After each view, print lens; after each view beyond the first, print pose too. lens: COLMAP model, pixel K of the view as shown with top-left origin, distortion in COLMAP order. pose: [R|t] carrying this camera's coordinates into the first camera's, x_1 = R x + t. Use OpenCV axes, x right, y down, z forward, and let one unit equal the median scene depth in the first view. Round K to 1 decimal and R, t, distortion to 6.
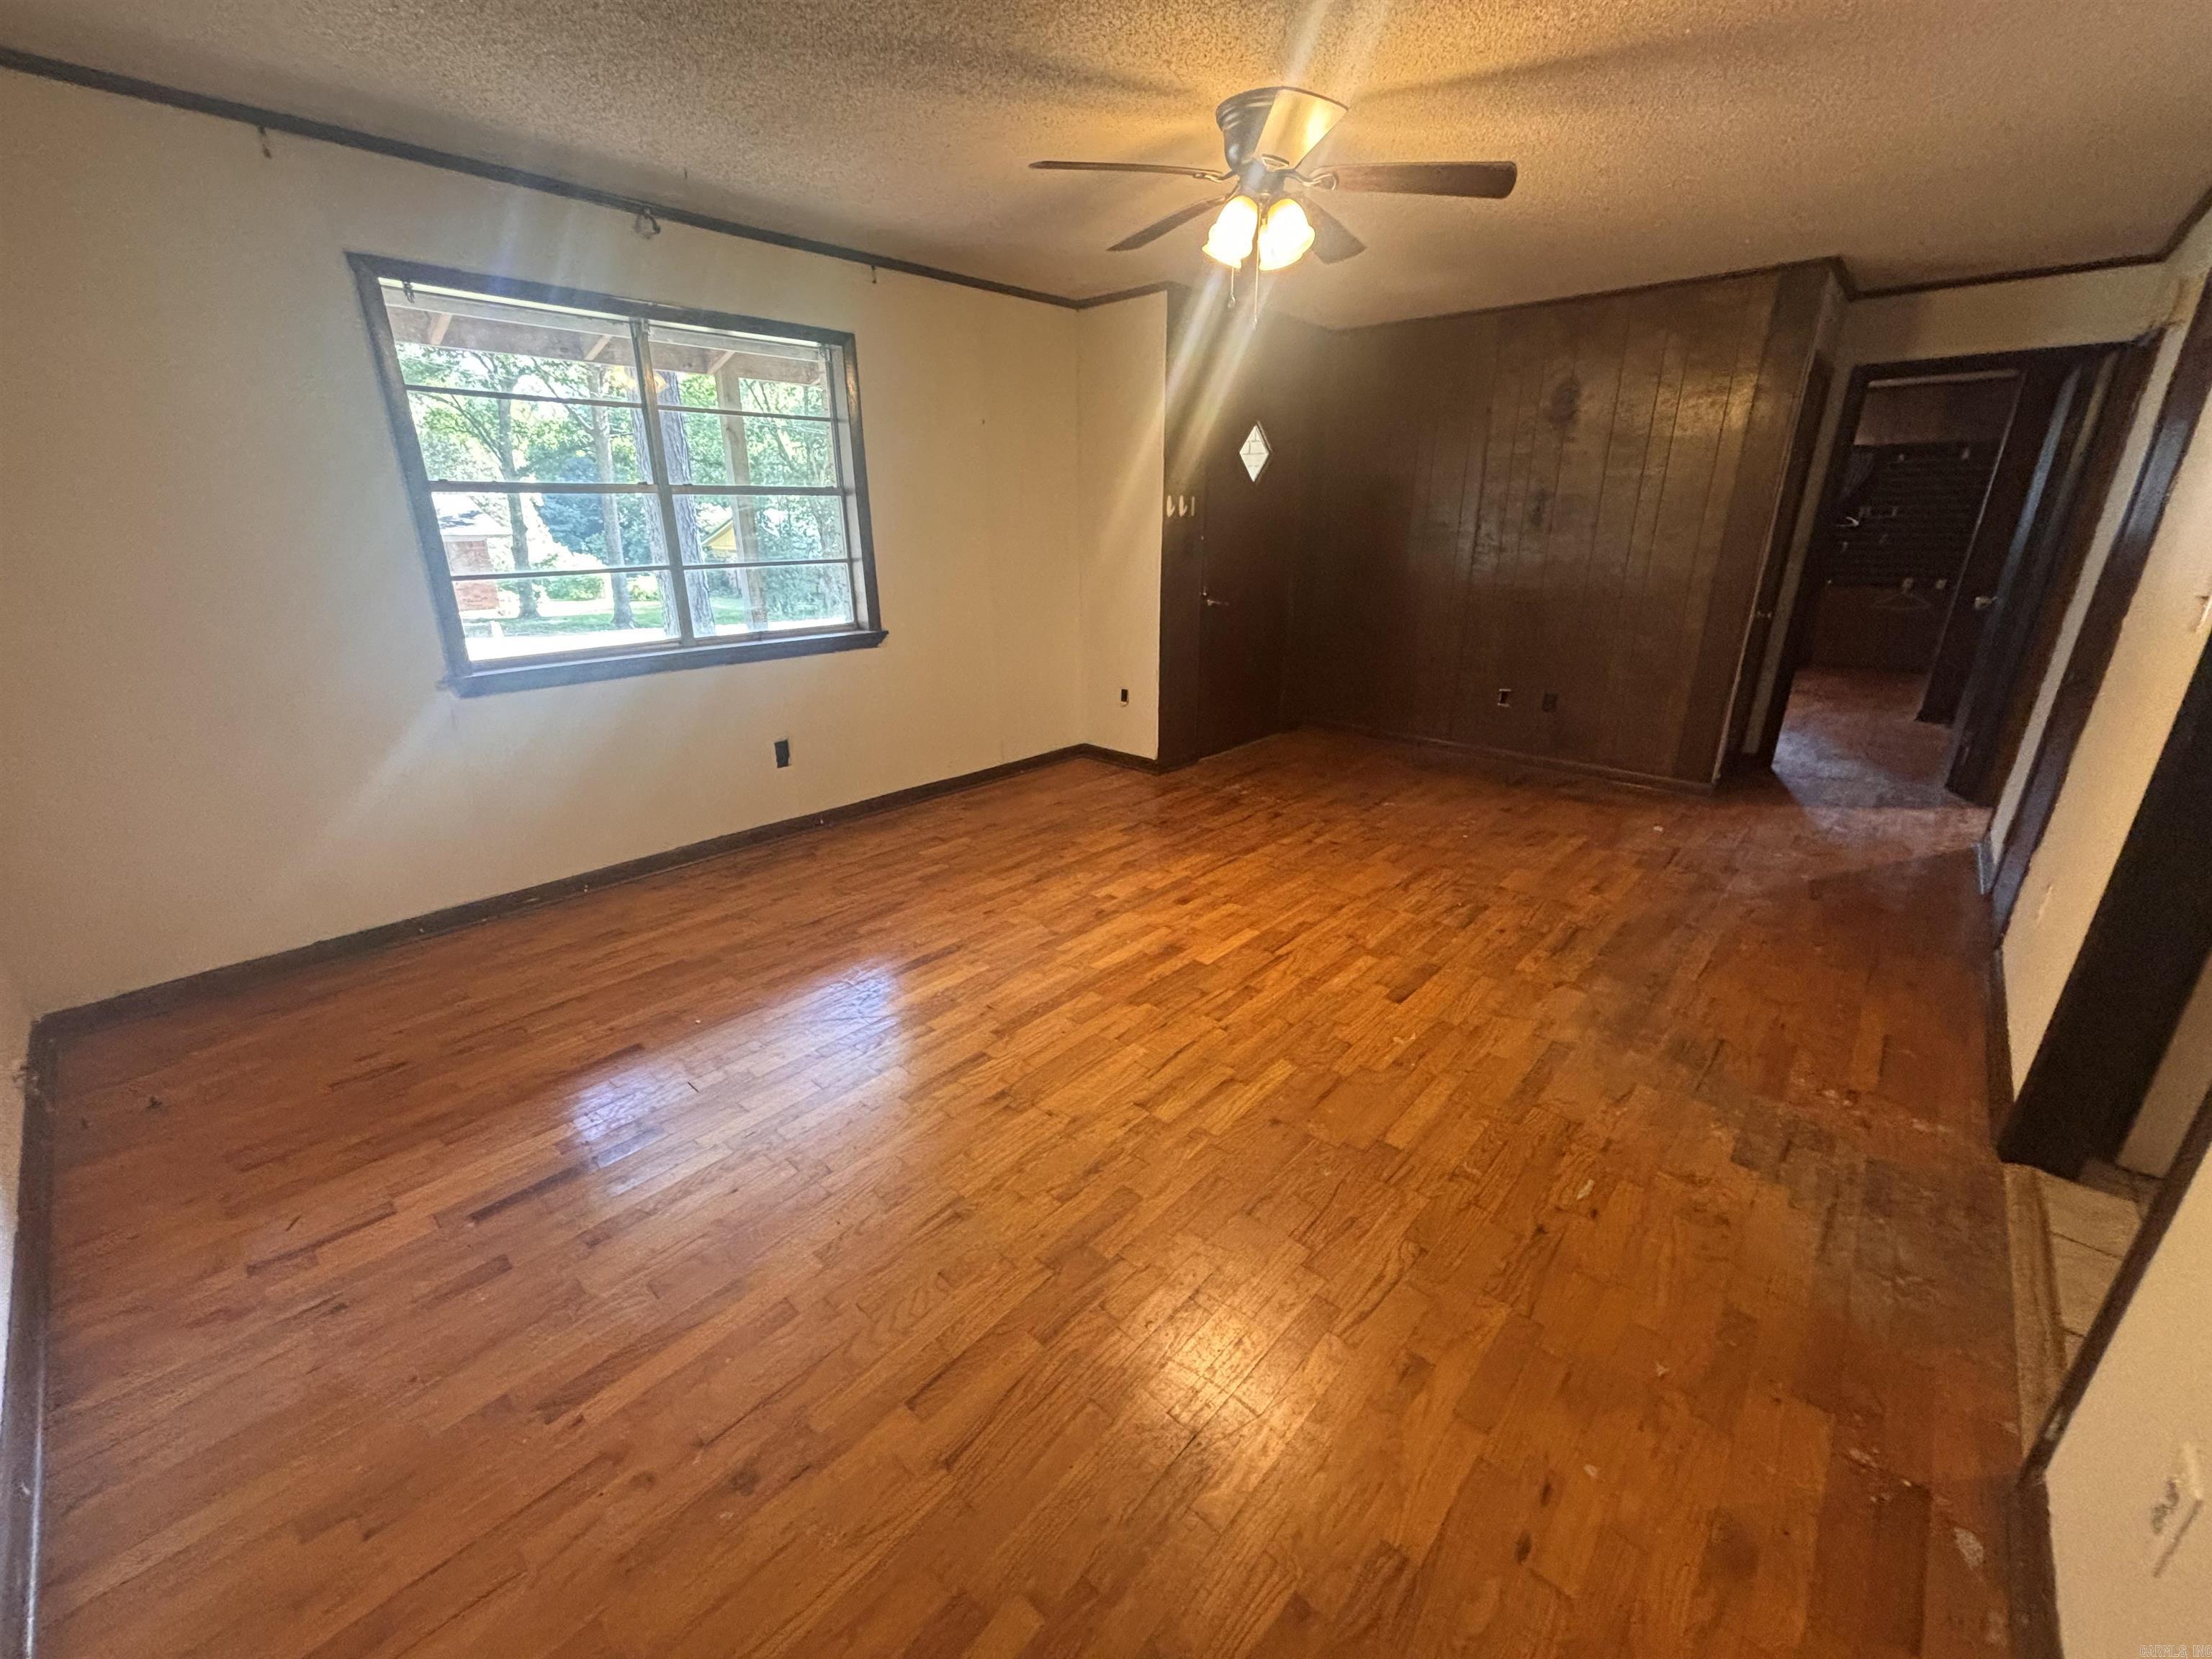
lens RADIAL K [[886.5, 0, 1101.7], [0, 886.5, 831.9], [0, 0, 1]] dist [0.000601, 0.000182]
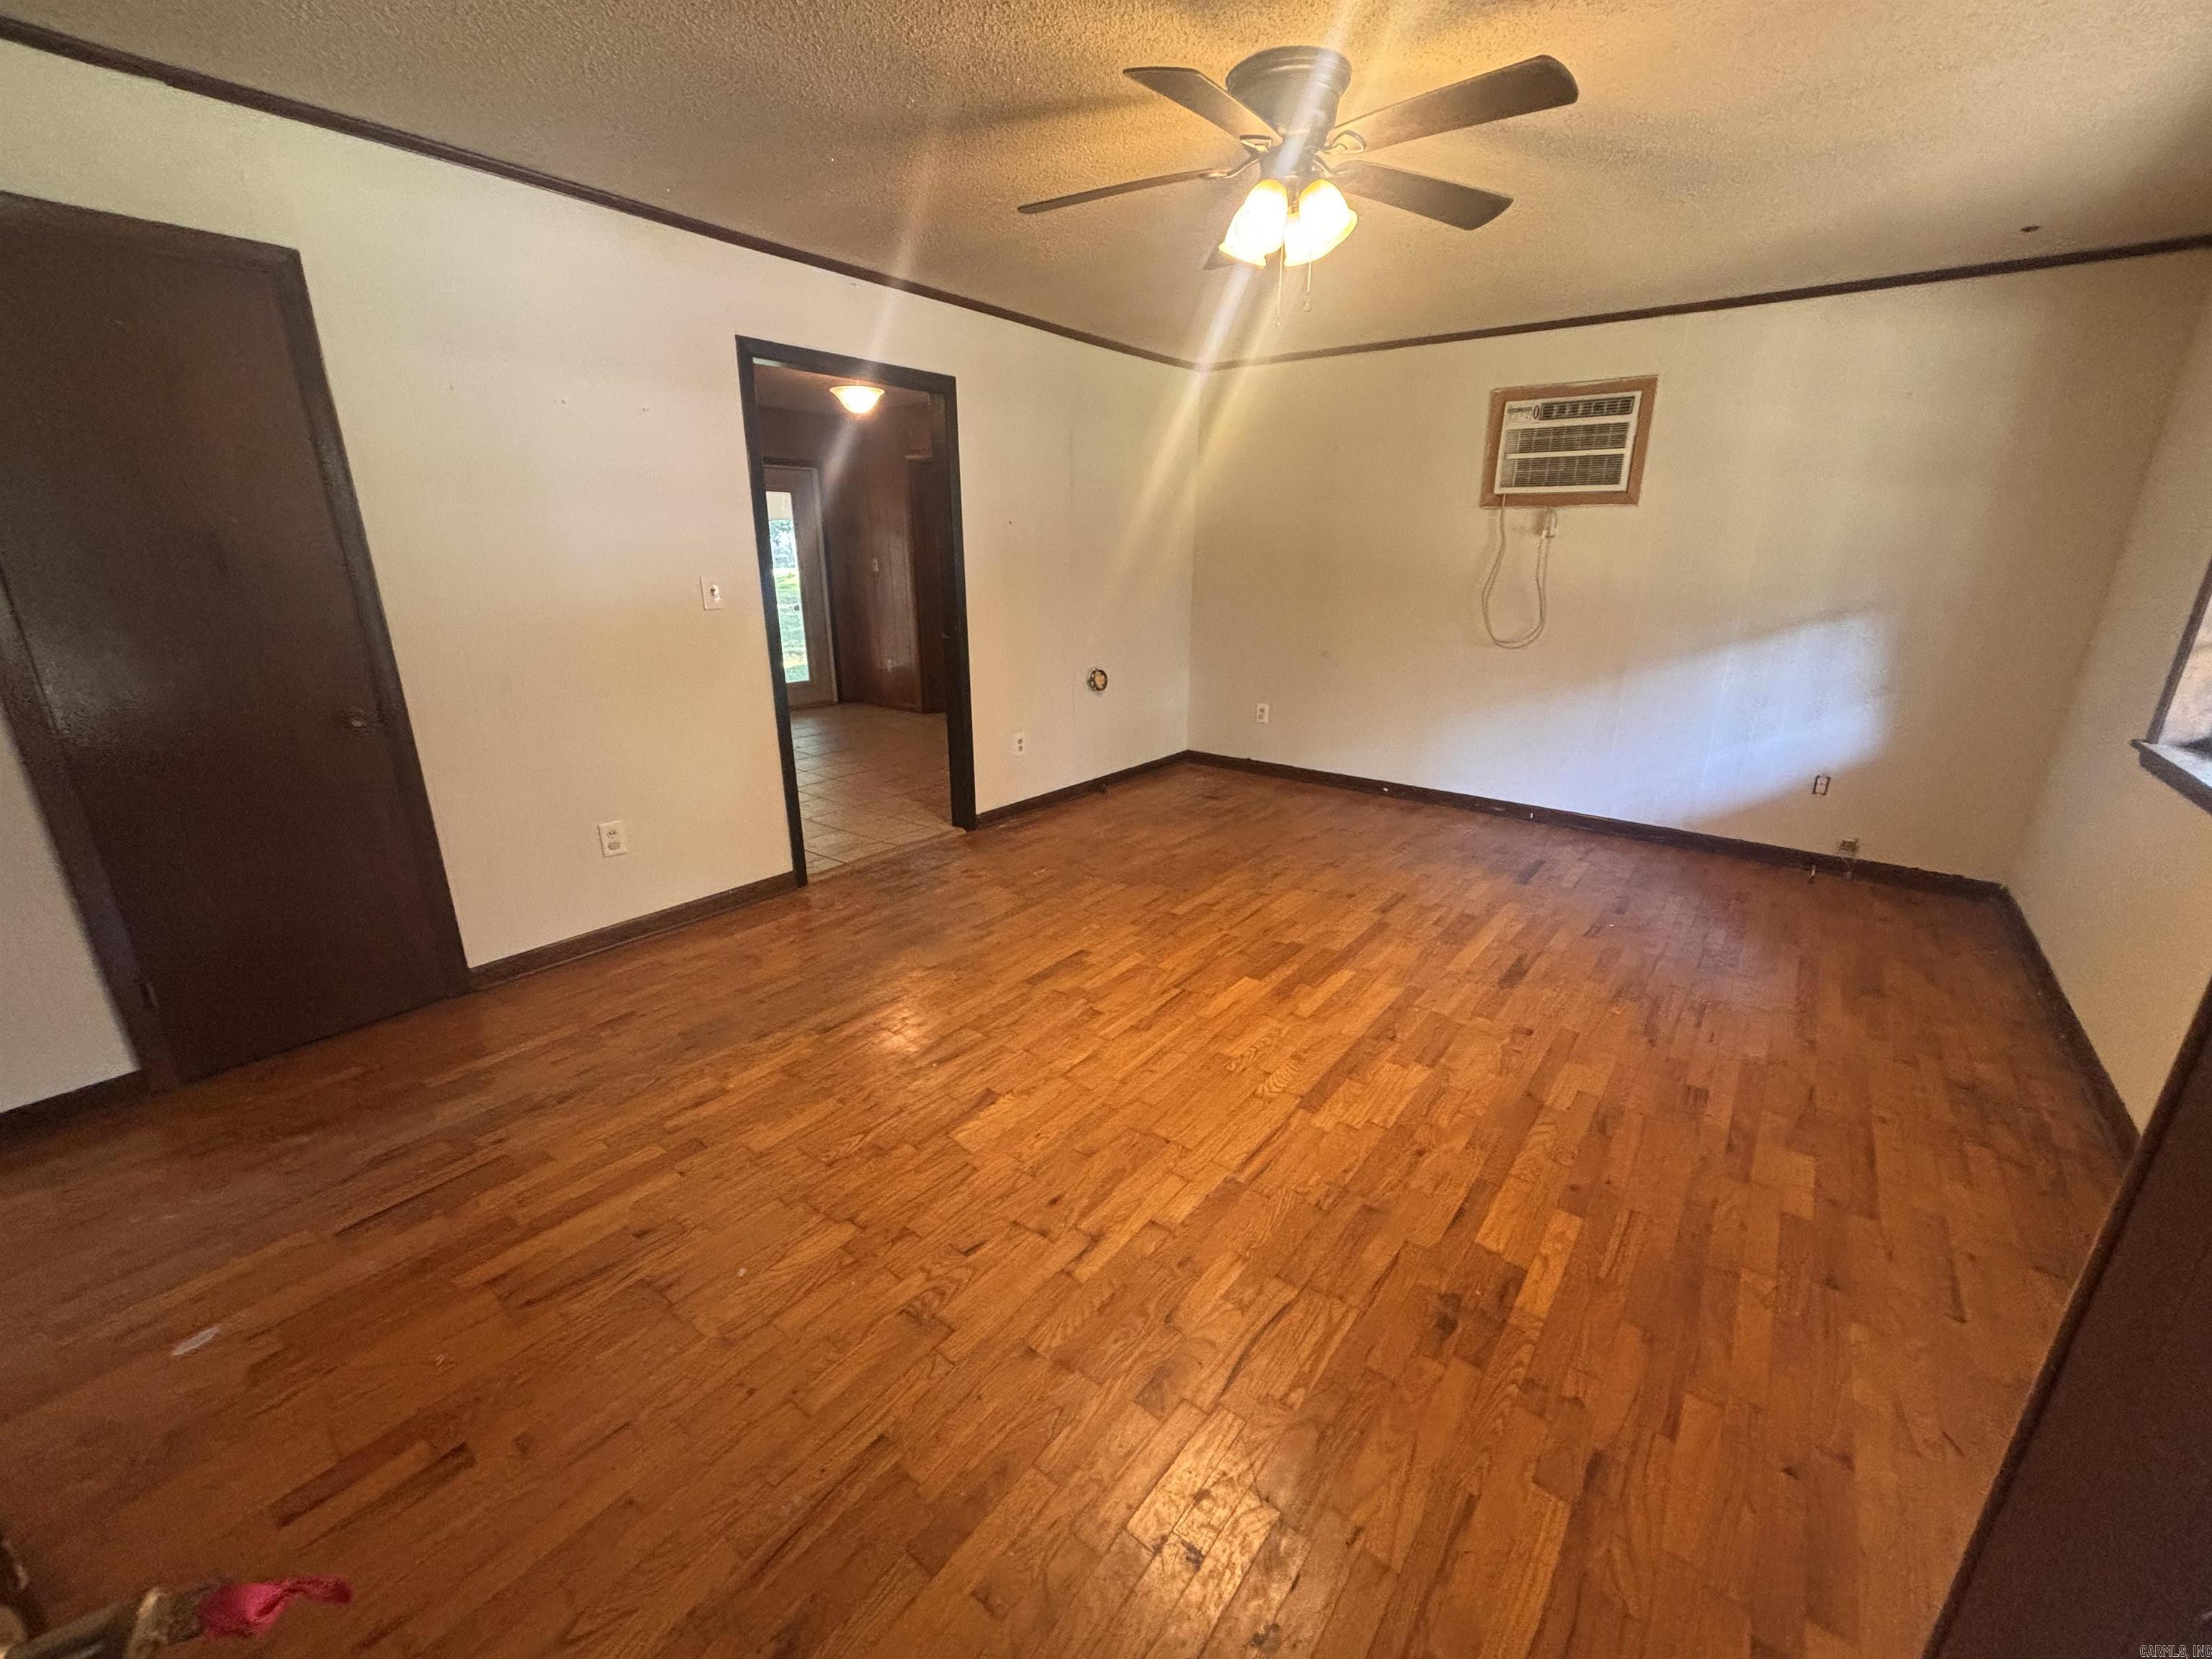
lens RADIAL K [[886.5, 0, 1104.9], [0, 886.5, 826.4], [0, 0, 1]] dist [0.000601, 0.000182]
pose [[-0.997062, 0.020055, -0.073929, 0.321060], [-0.028846, 0.795768, 0.604914, -0.552484], [0.070962, 0.605269, -0.792852, 1.531692]]
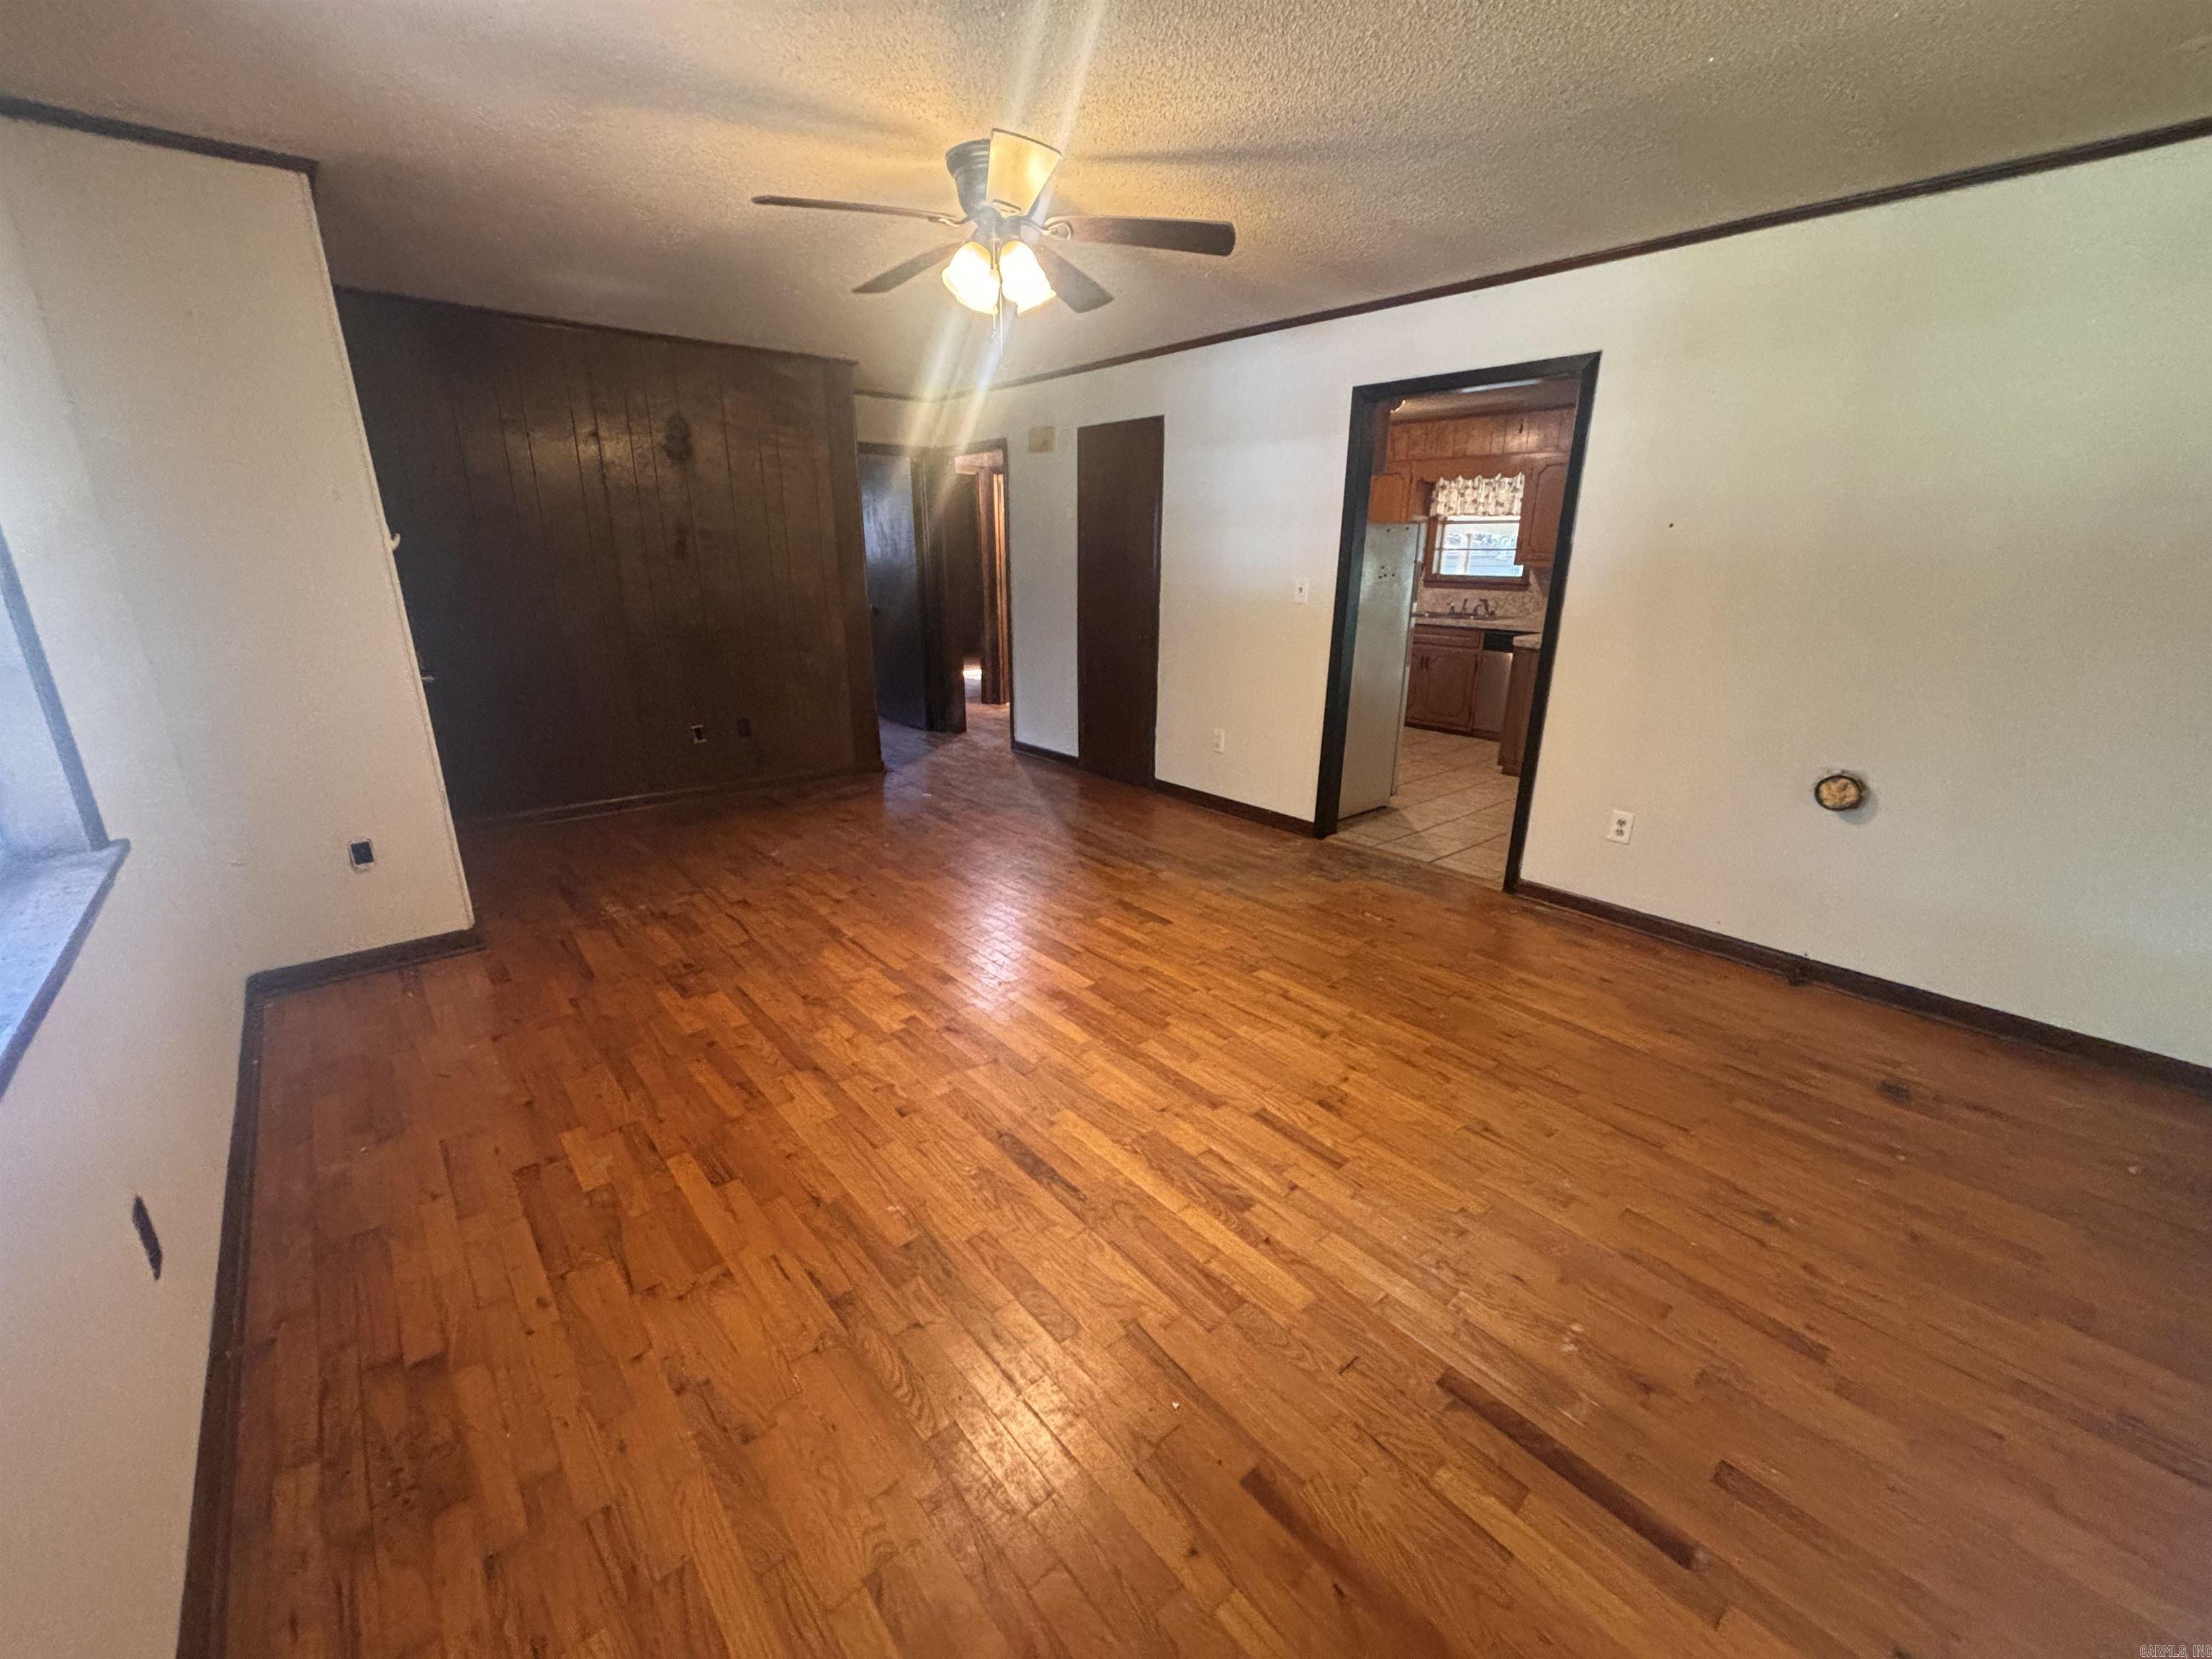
lens RADIAL K [[886.5, 0, 1113.6], [0, 886.5, 825.4], [0, 0, 1]] dist [0.000601, 0.000182]
pose [[0.106230, -0.291744, 0.950579, -0.725893], [0.324742, 0.913747, 0.244149, -0.237873], [-0.939818, 0.282757, 0.191809, 0.654497]]
